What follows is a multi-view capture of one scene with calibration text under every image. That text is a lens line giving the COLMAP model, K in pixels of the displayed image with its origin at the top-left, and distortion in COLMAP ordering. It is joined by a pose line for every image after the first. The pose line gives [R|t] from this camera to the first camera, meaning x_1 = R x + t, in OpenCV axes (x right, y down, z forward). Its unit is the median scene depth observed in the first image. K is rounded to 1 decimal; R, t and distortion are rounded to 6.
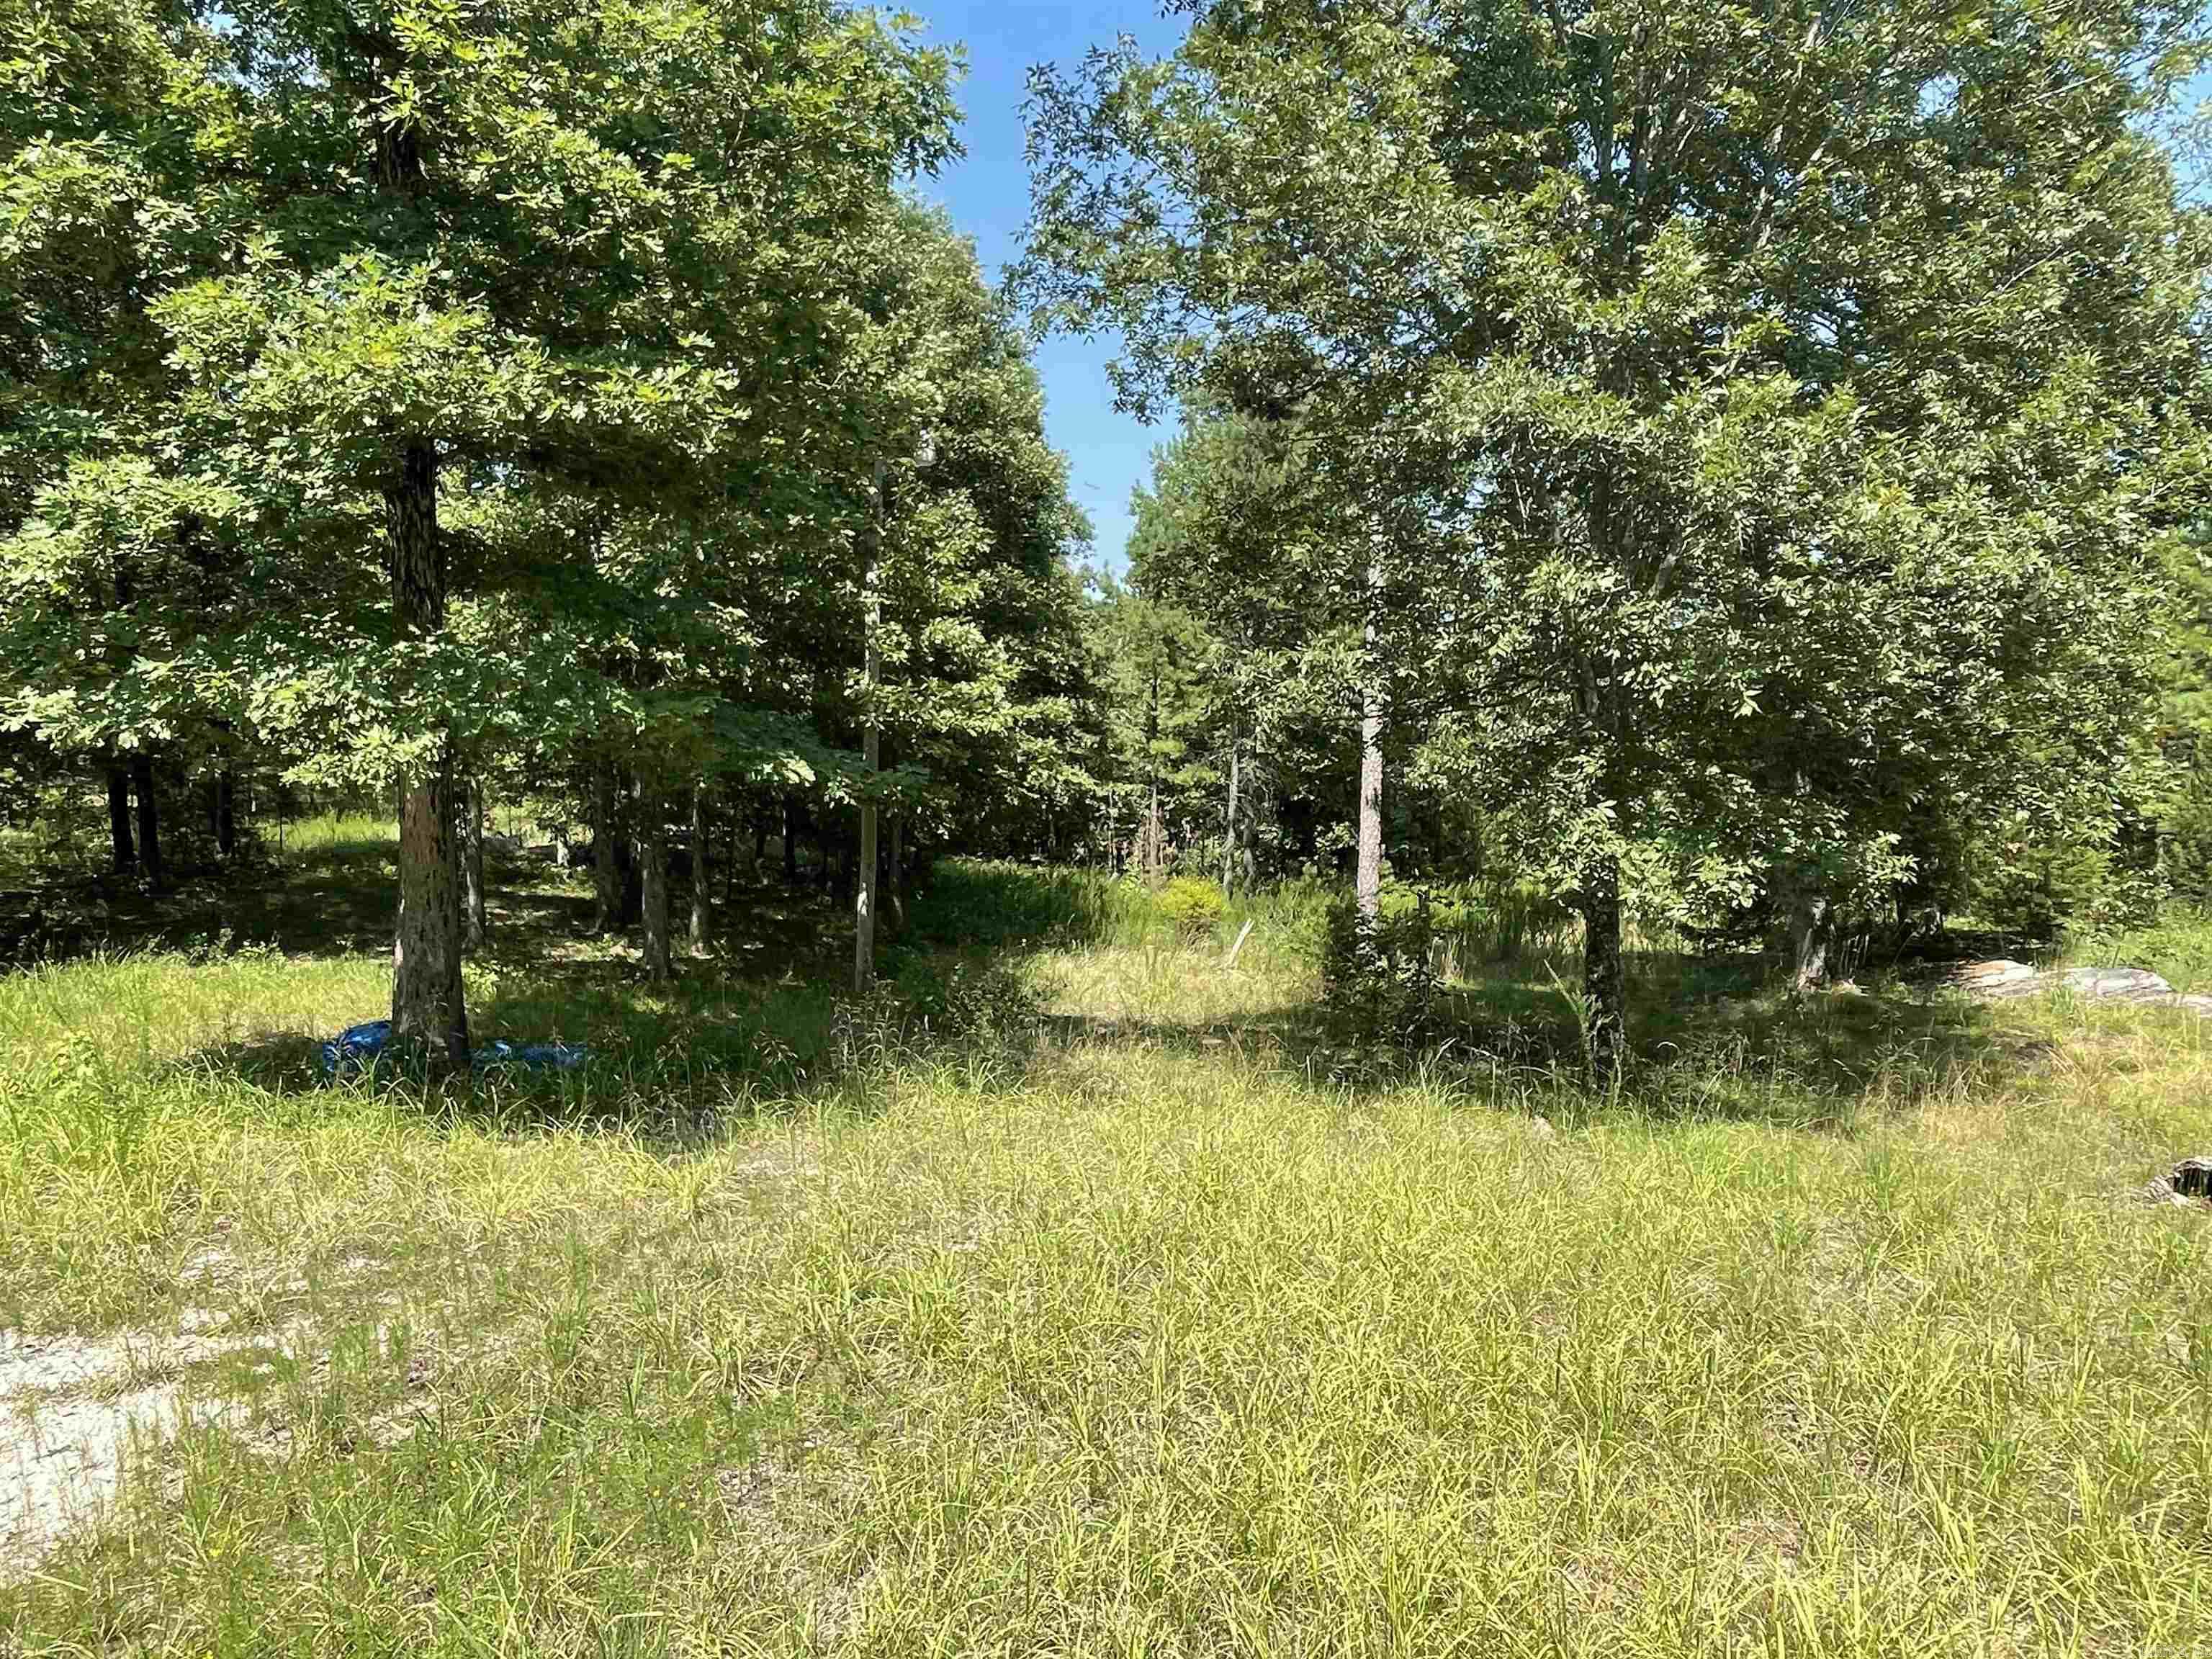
lens RADIAL K [[1469.7, 0, 1114.3], [0, 1469.7, 825.3], [0, 0, 1]] dist [0.000658, -0.000009]
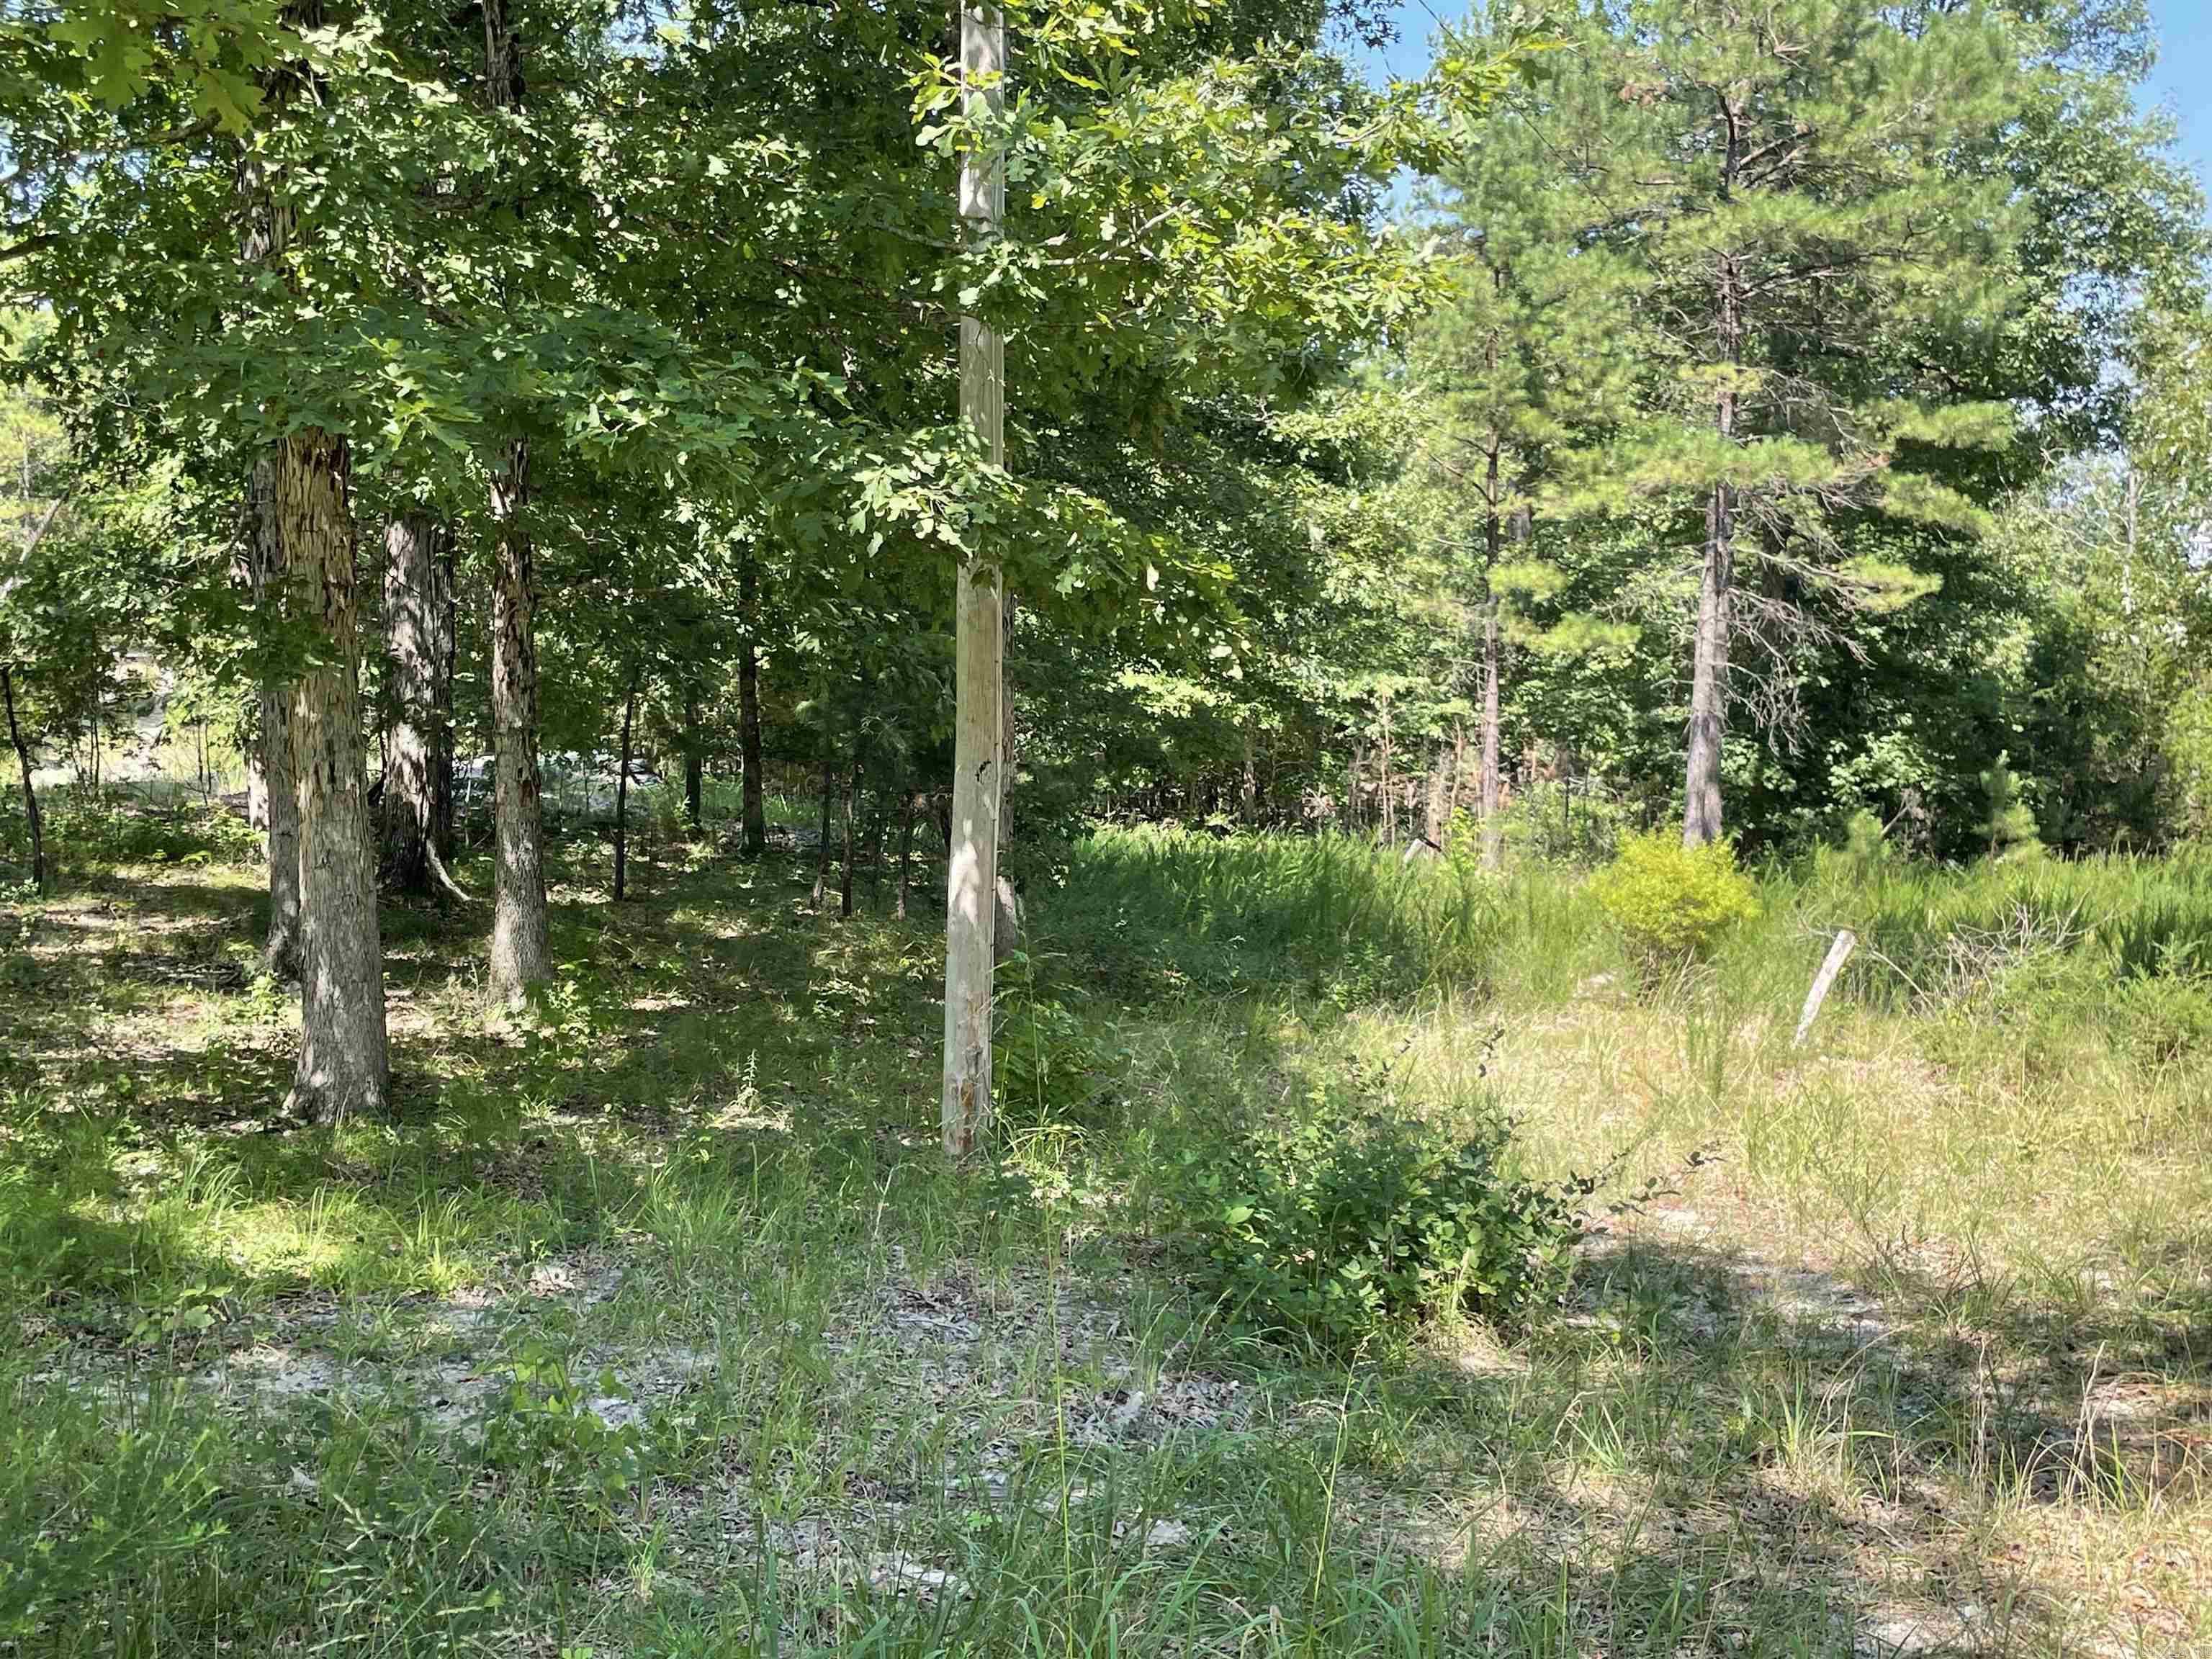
lens RADIAL K [[2459.0, 0, 1103.1], [0, 2459.0, 833.7], [0, 0, 1]] dist [0.028693, 0.000000]
pose [[0.996878, -0.006024, -0.078733, -0.038544], [0.007738, 0.999739, 0.021482, 0.011922], [0.078583, -0.022024, 0.996664, 0.182281]]
